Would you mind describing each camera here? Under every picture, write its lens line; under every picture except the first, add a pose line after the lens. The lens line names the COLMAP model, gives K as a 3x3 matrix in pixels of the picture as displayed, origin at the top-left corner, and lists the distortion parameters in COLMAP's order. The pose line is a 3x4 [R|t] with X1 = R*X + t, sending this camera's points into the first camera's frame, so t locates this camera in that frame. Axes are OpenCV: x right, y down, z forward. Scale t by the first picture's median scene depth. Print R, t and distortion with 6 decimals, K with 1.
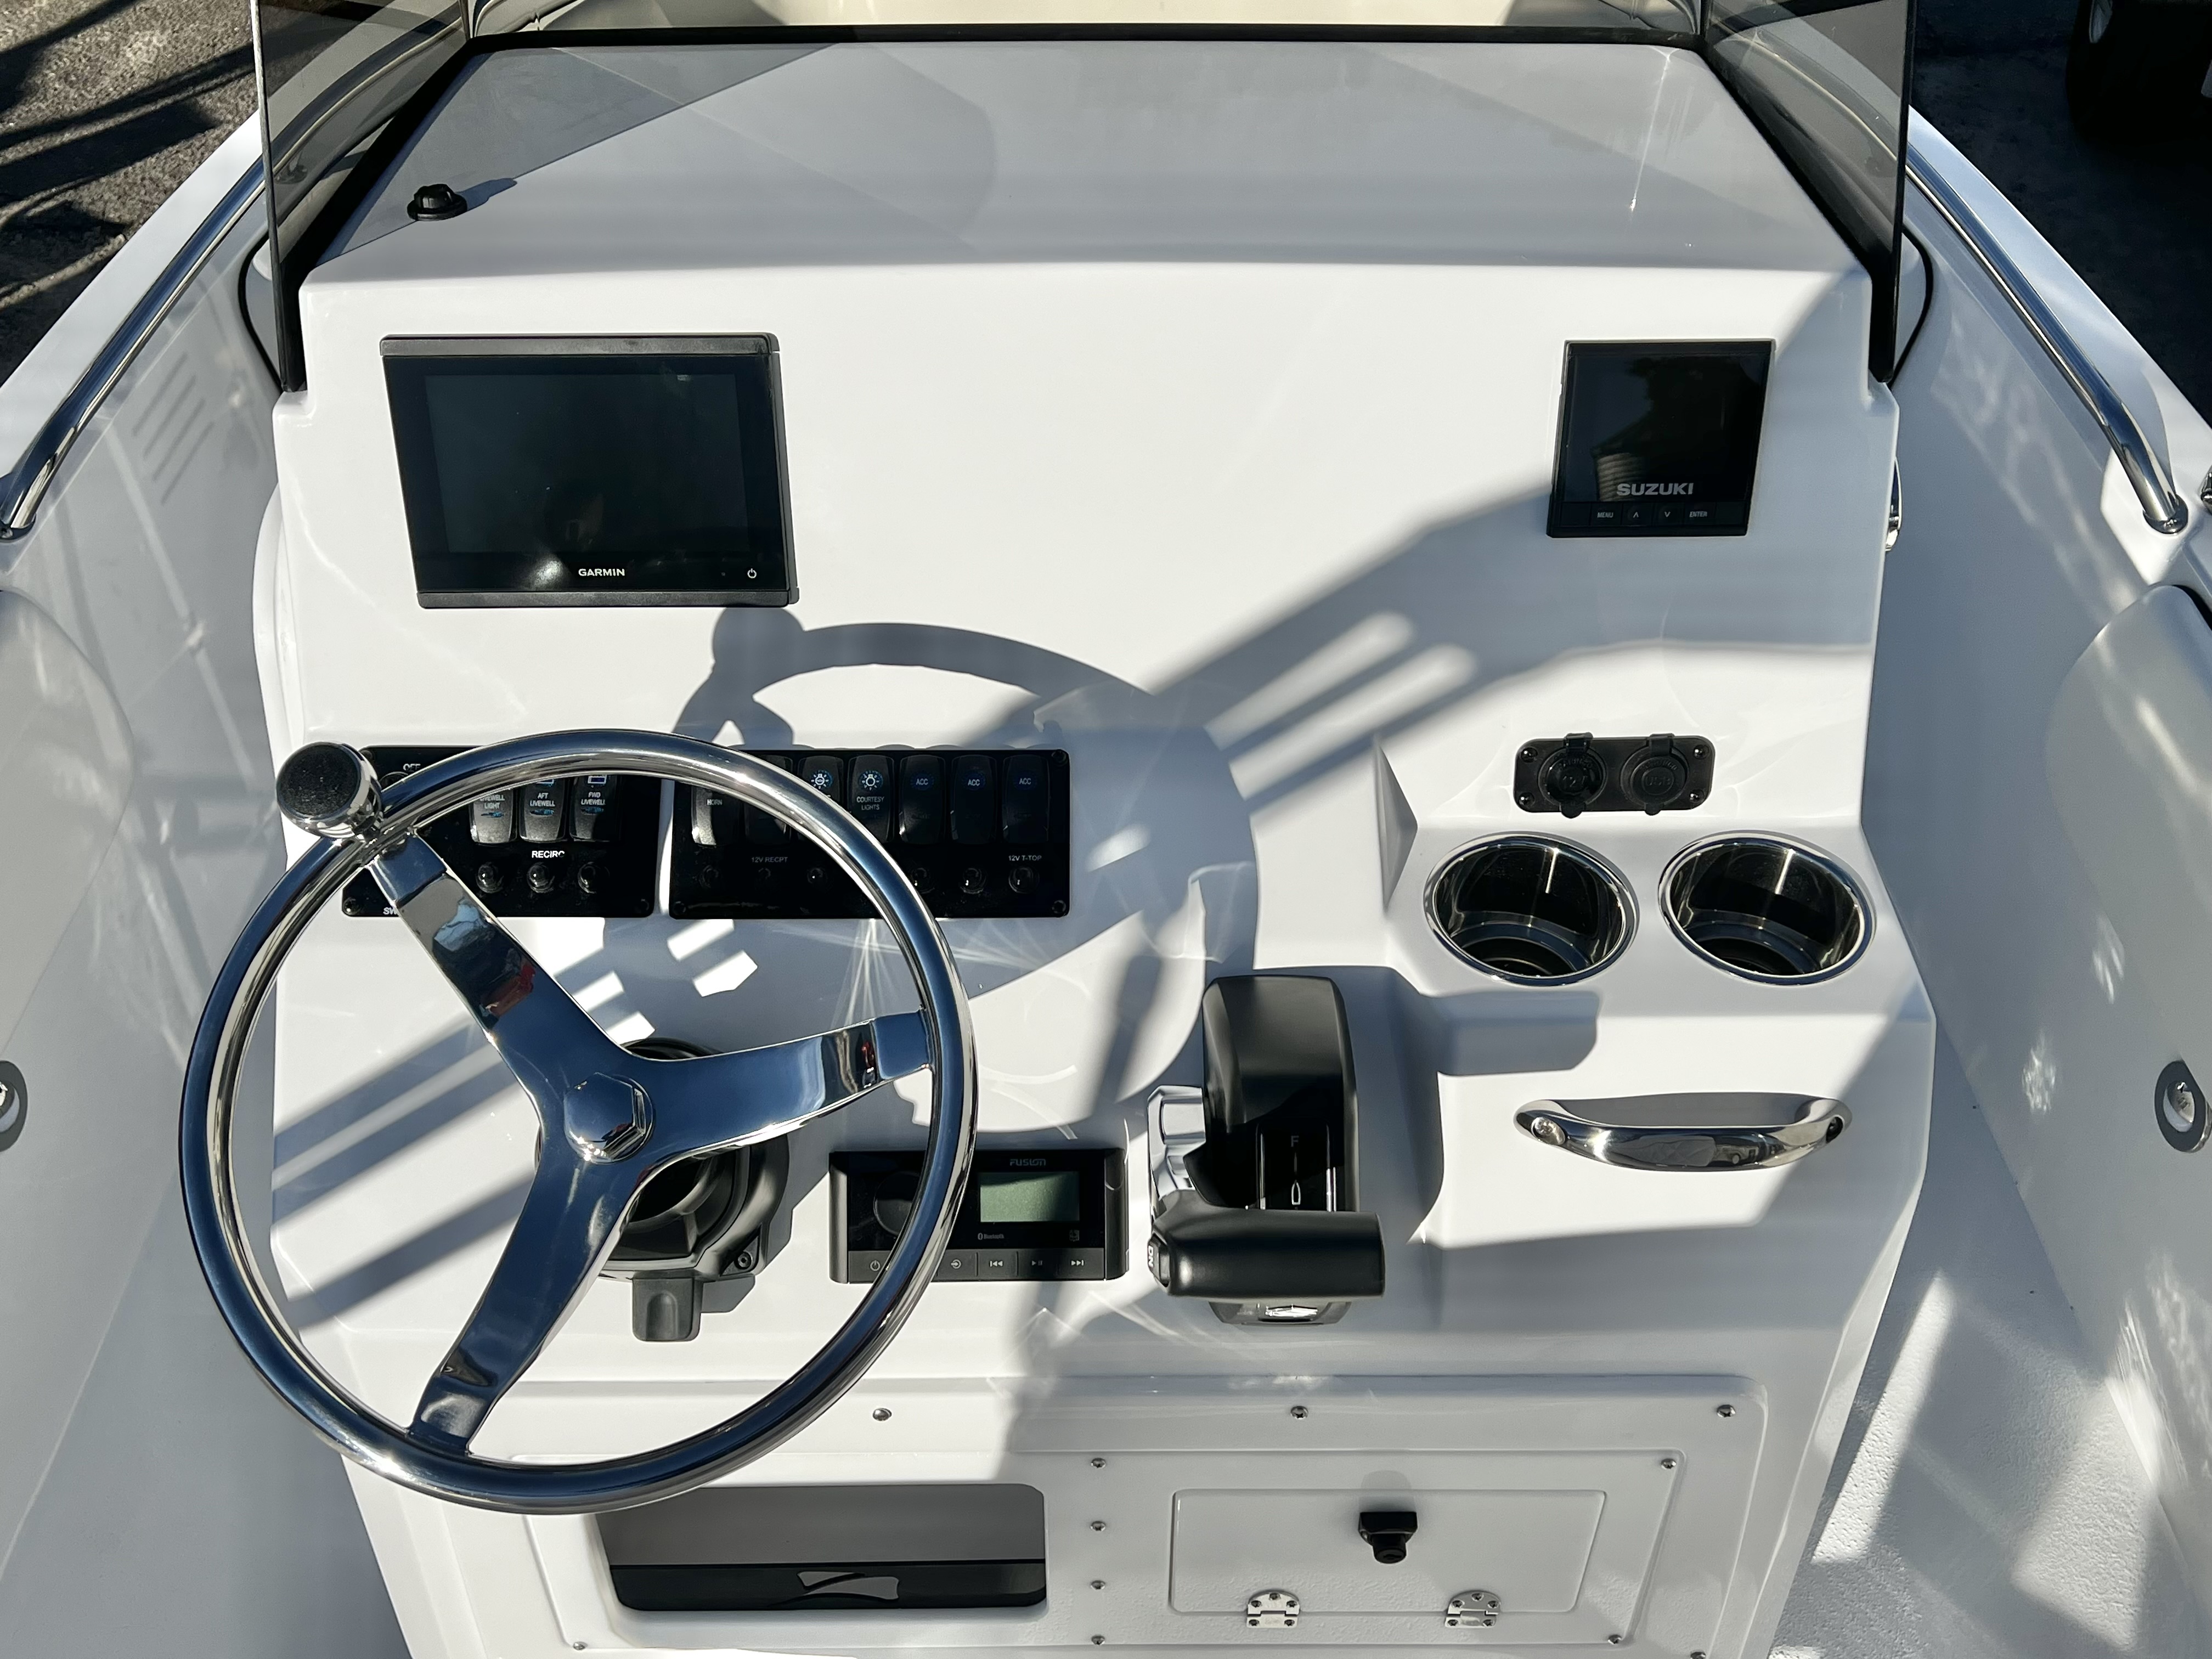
lens RADIAL K [[2064.1, 0, 1103.9], [0, 2064.1, 819.3], [0, 0, 1]] dist [0.123411, -0.315986]
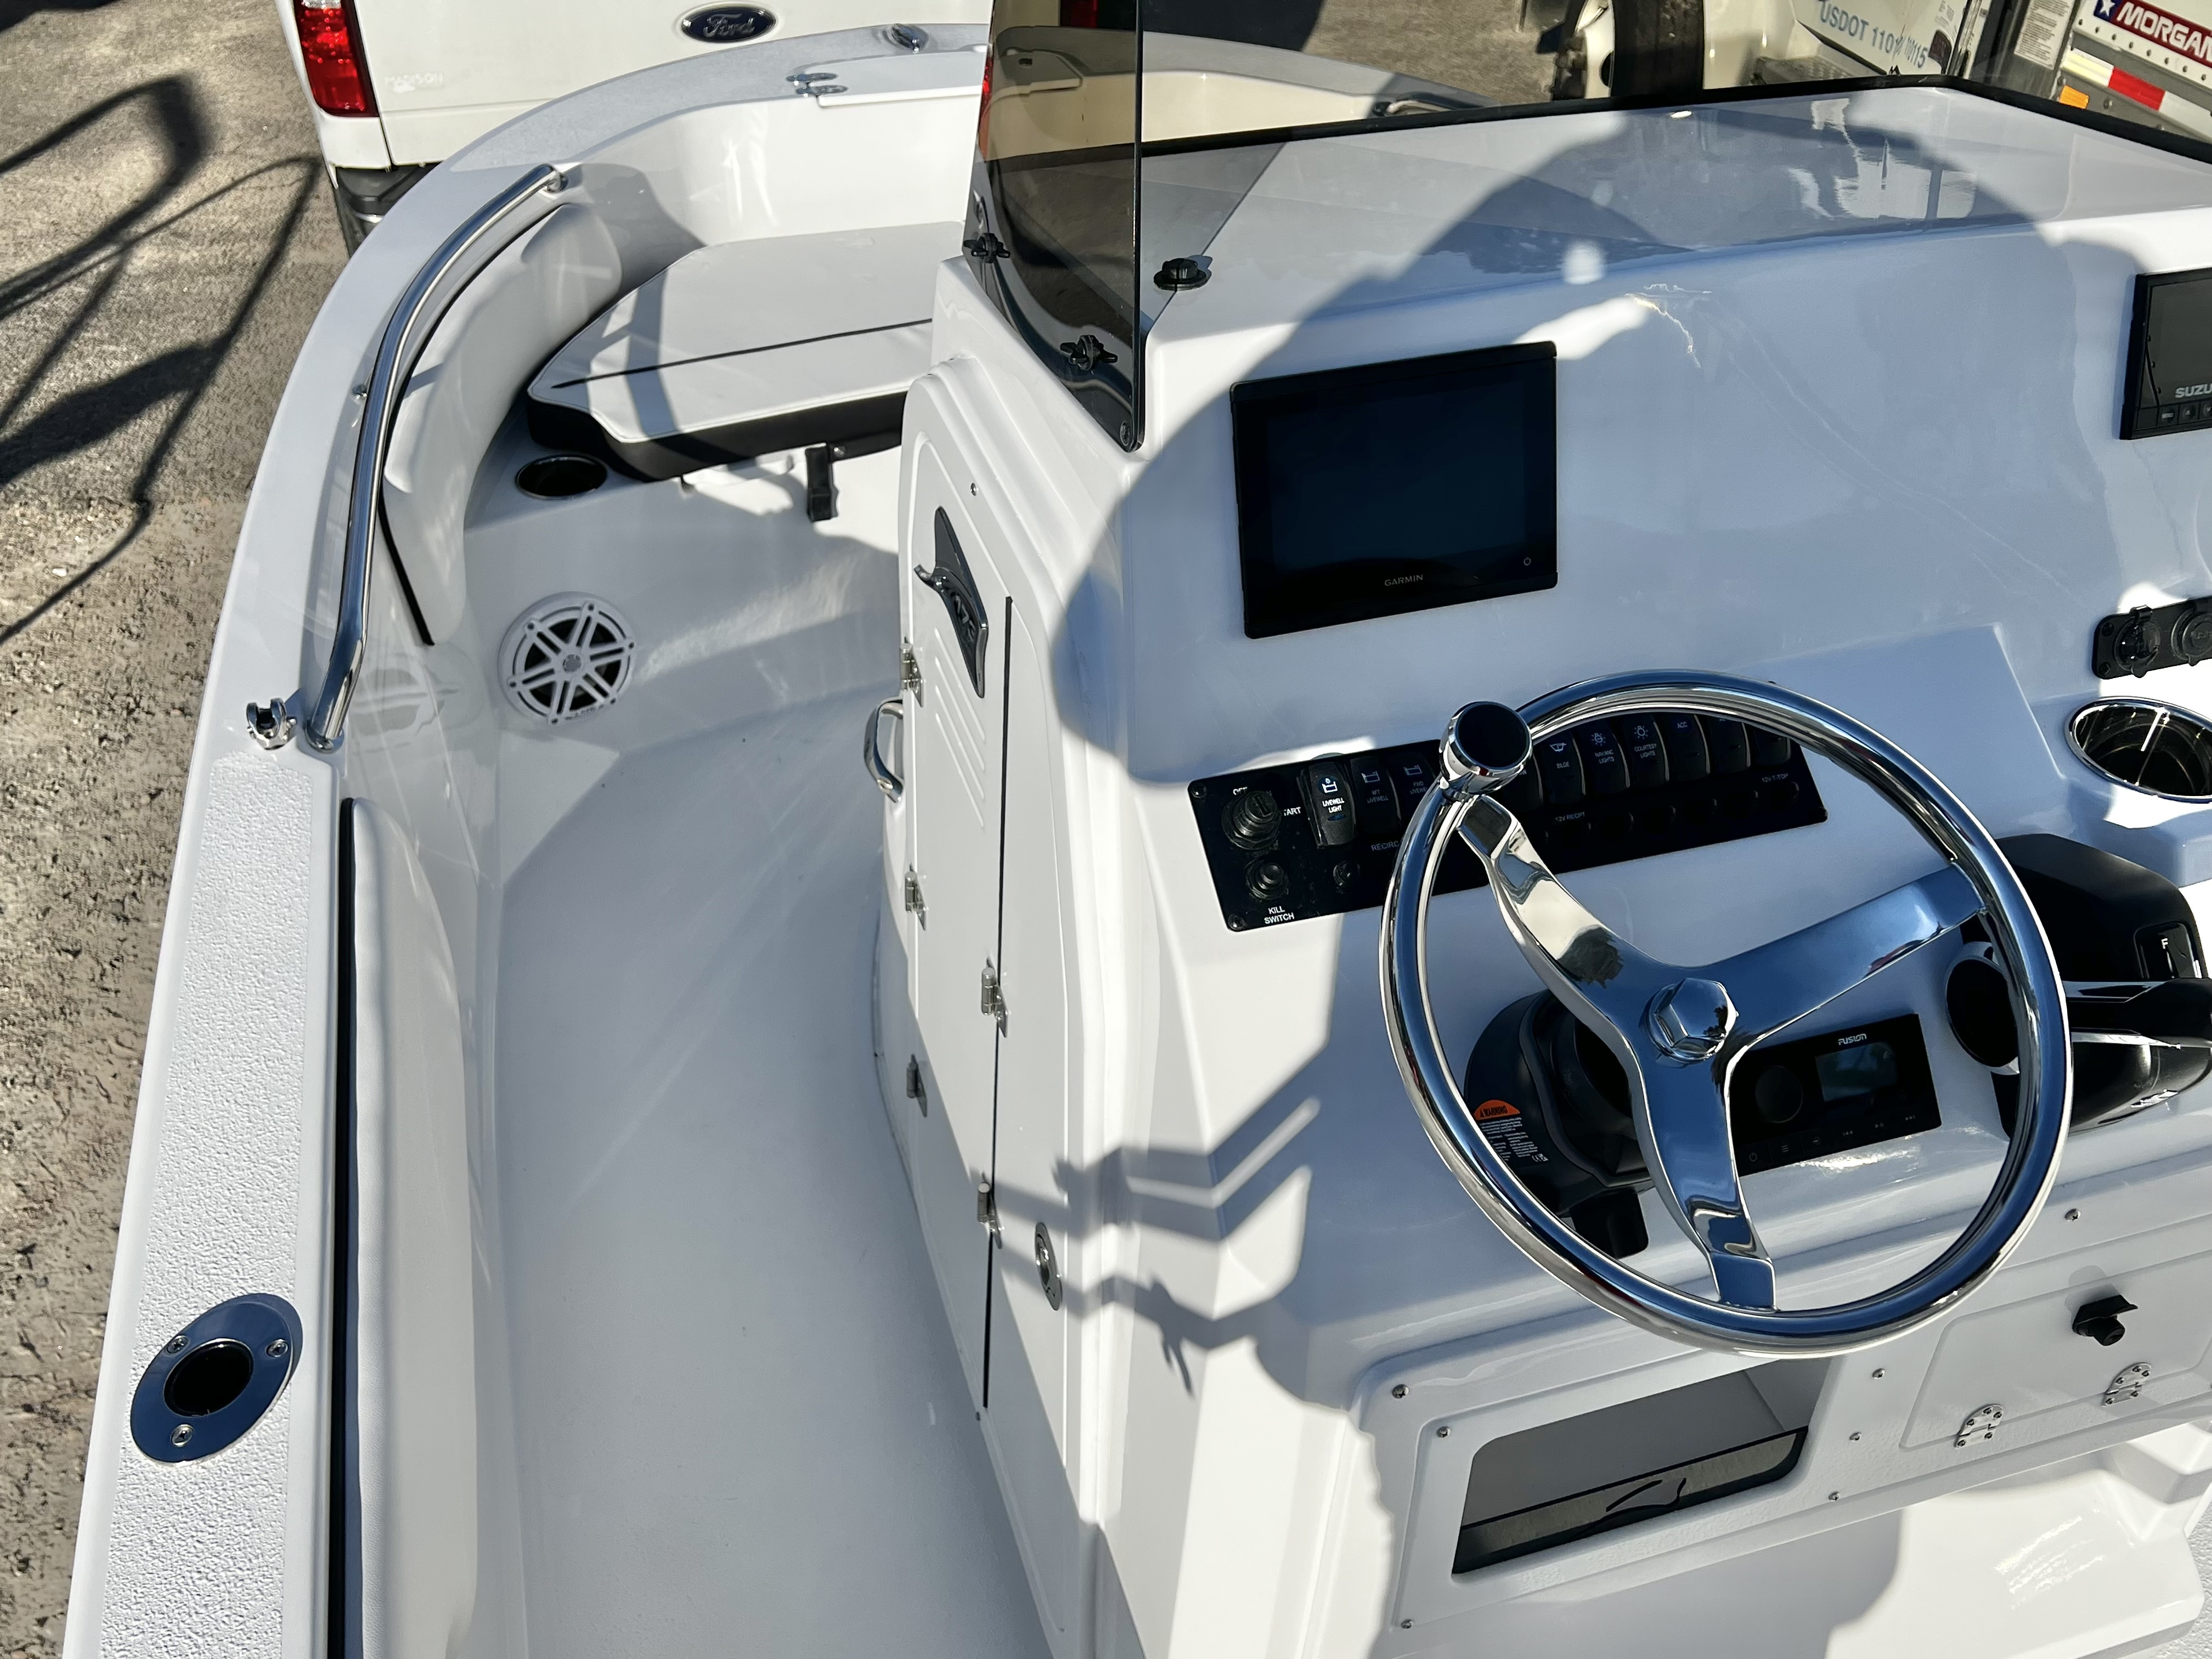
lens RADIAL K [[1945.8, 0, 1106.0], [0, 1945.8, 829.5], [0, 0, 1]] dist [0.072485, -0.151811]
pose [[0.958014, -0.168827, 0.231747, -0.638010], [0.186685, 0.980750, -0.057261, 0.039294], [-0.217619, 0.098120, 0.971089, 0.045807]]
